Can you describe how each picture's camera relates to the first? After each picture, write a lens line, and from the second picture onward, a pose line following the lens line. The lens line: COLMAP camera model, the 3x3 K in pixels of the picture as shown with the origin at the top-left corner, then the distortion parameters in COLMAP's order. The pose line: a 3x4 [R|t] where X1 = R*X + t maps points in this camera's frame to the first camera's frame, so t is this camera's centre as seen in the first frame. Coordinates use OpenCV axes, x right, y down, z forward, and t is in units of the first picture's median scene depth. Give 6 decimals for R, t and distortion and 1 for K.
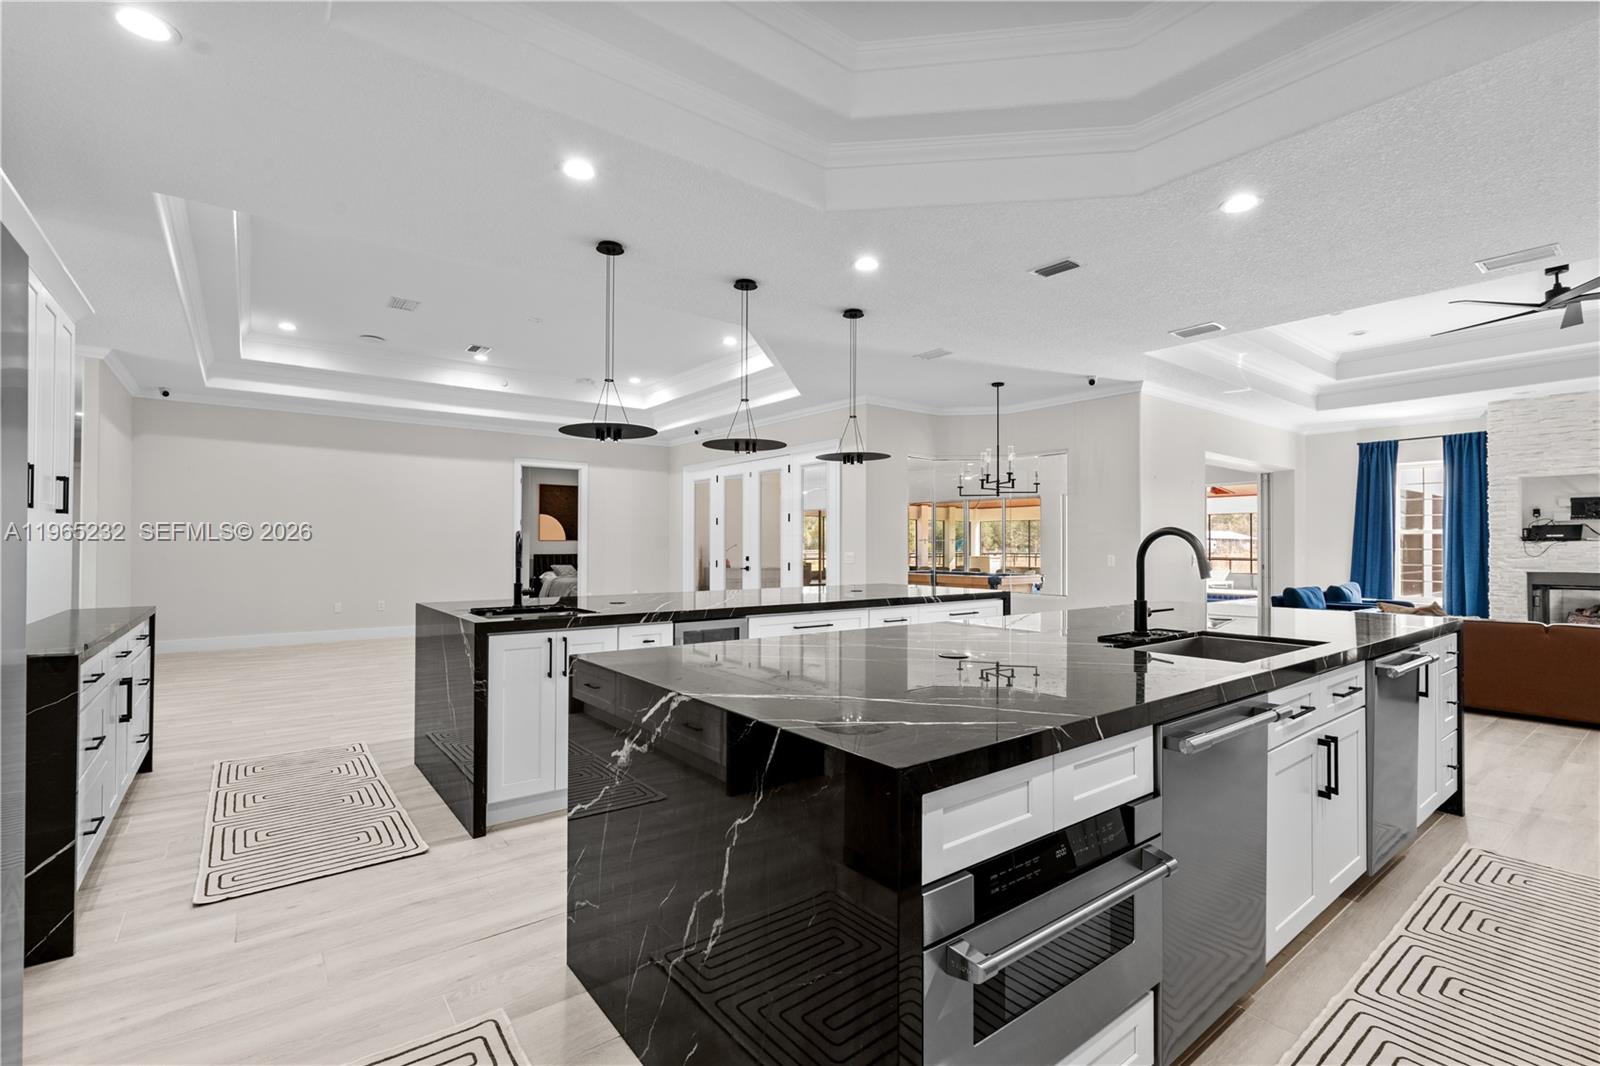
lens RADIAL K [[723.9, 0, 813.0], [0, 723.9, 538.3], [0, 0, 1]] dist [-0.005687, 0.001303]
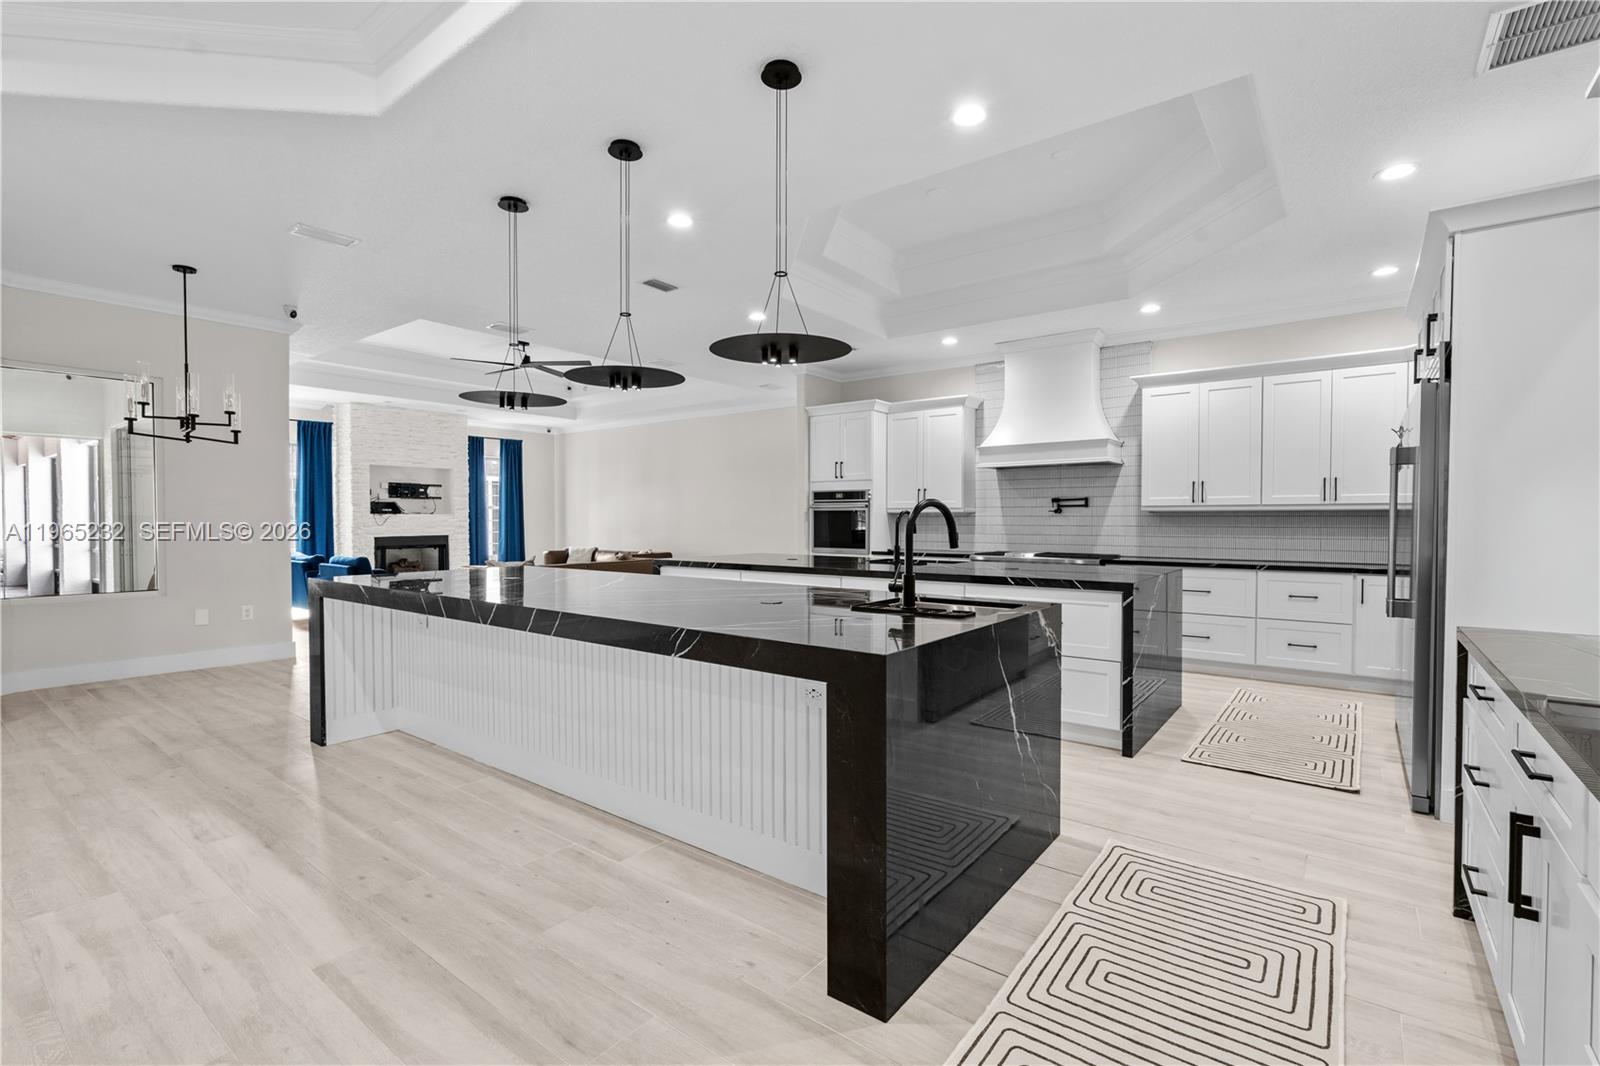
lens RADIAL K [[723.9, 0, 796.5], [0, 723.9, 532.5], [0, 0, 1]] dist [-0.005687, 0.001303]
pose [[-0.248165, -0.020913, 0.968492, -0.491726], [-0.011676, 0.999759, 0.018596, 0.005146], [-0.968648, -0.006693, -0.248349, 0.600107]]
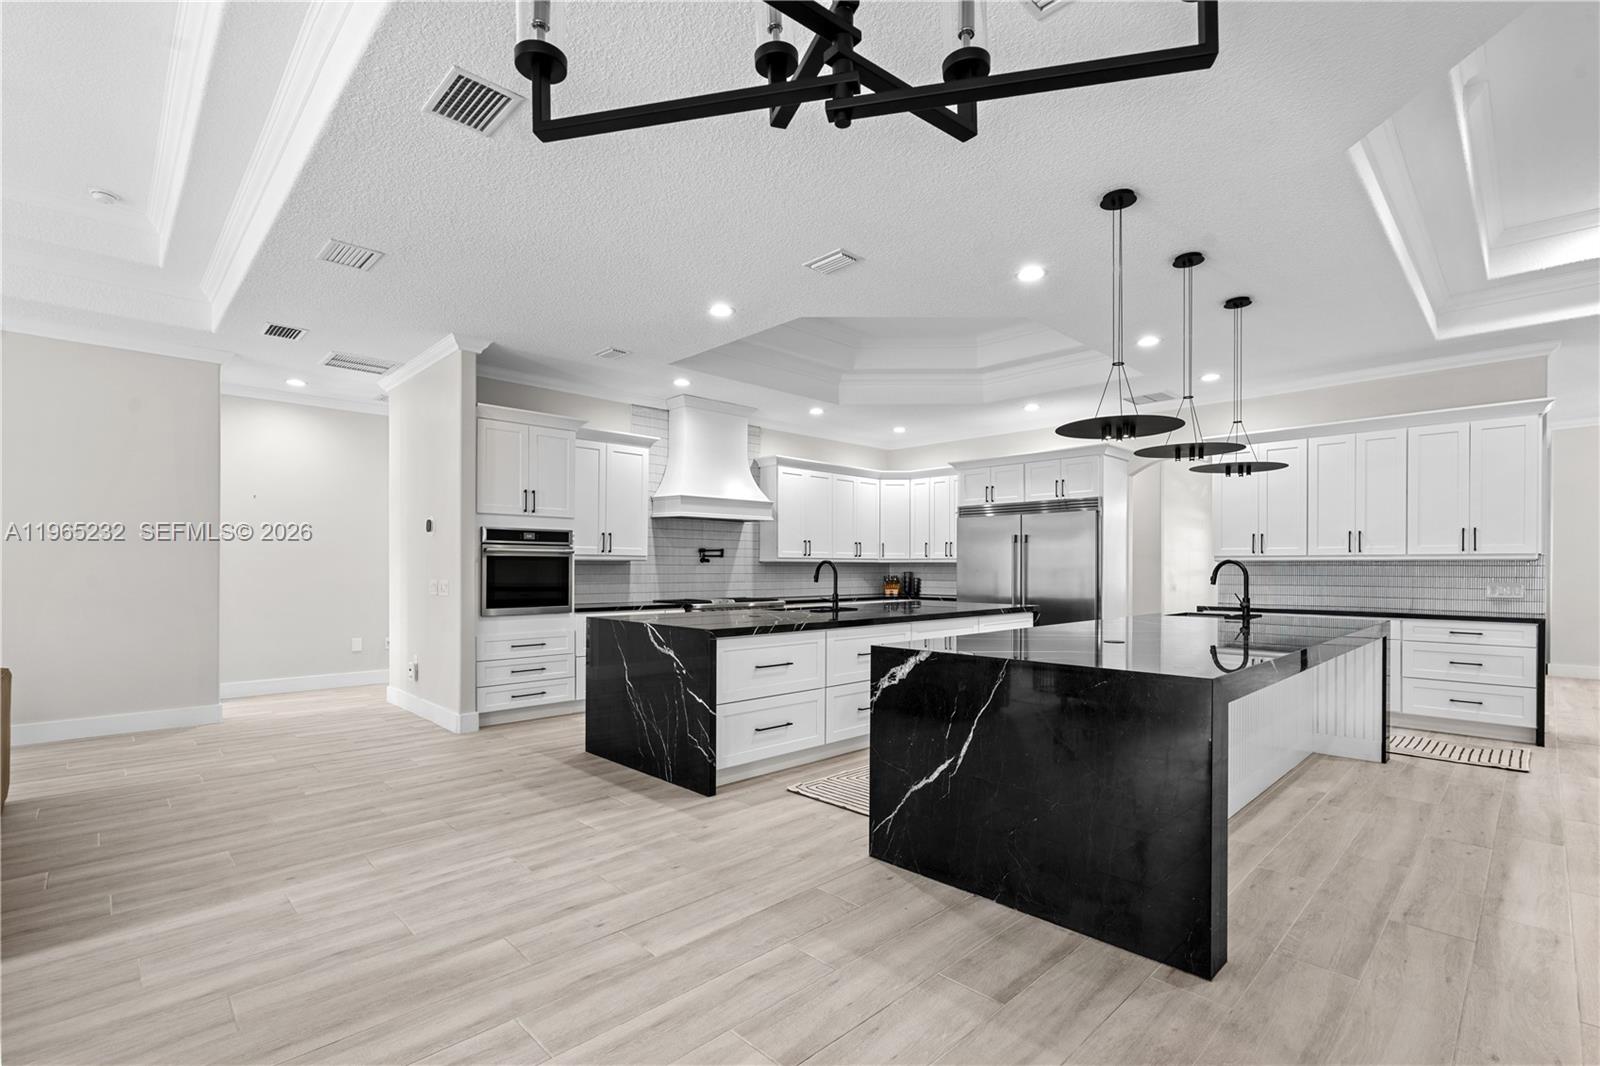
lens RADIAL K [[723.9, 0, 813.9], [0, 723.9, 569.7], [0, 0, 1]] dist [-0.005687, 0.001303]
pose [[-0.993429, -0.005455, -0.114320, 0.248754], [-0.004656, 0.999963, -0.007258, 0.010468], [0.114356, -0.006678, -0.993417, 1.052143]]
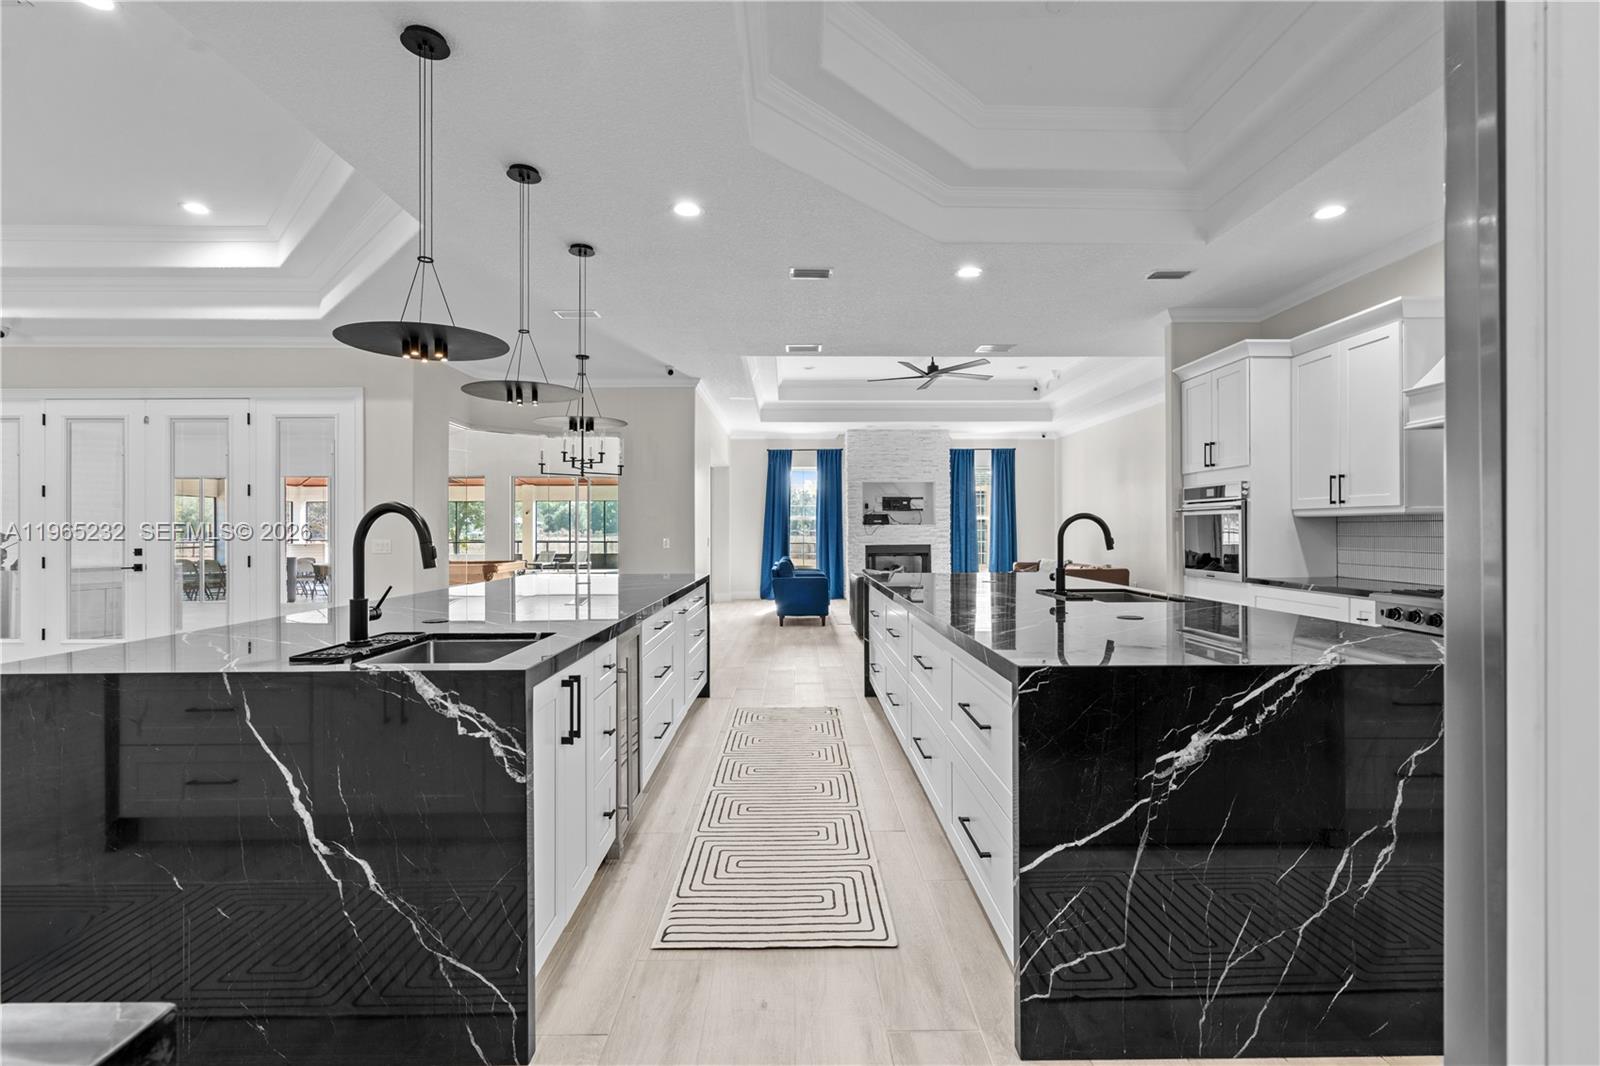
lens RADIAL K [[723.9, 0, 802.5], [0, 723.9, 528.9], [0, 0, 1]] dist [-0.005687, 0.001303]
pose [[0.605453, -0.004418, 0.795869, -0.301529], [-0.002346, 0.999970, 0.007336, 0.002114], [-0.795878, -0.006309, 0.605425, 0.196006]]
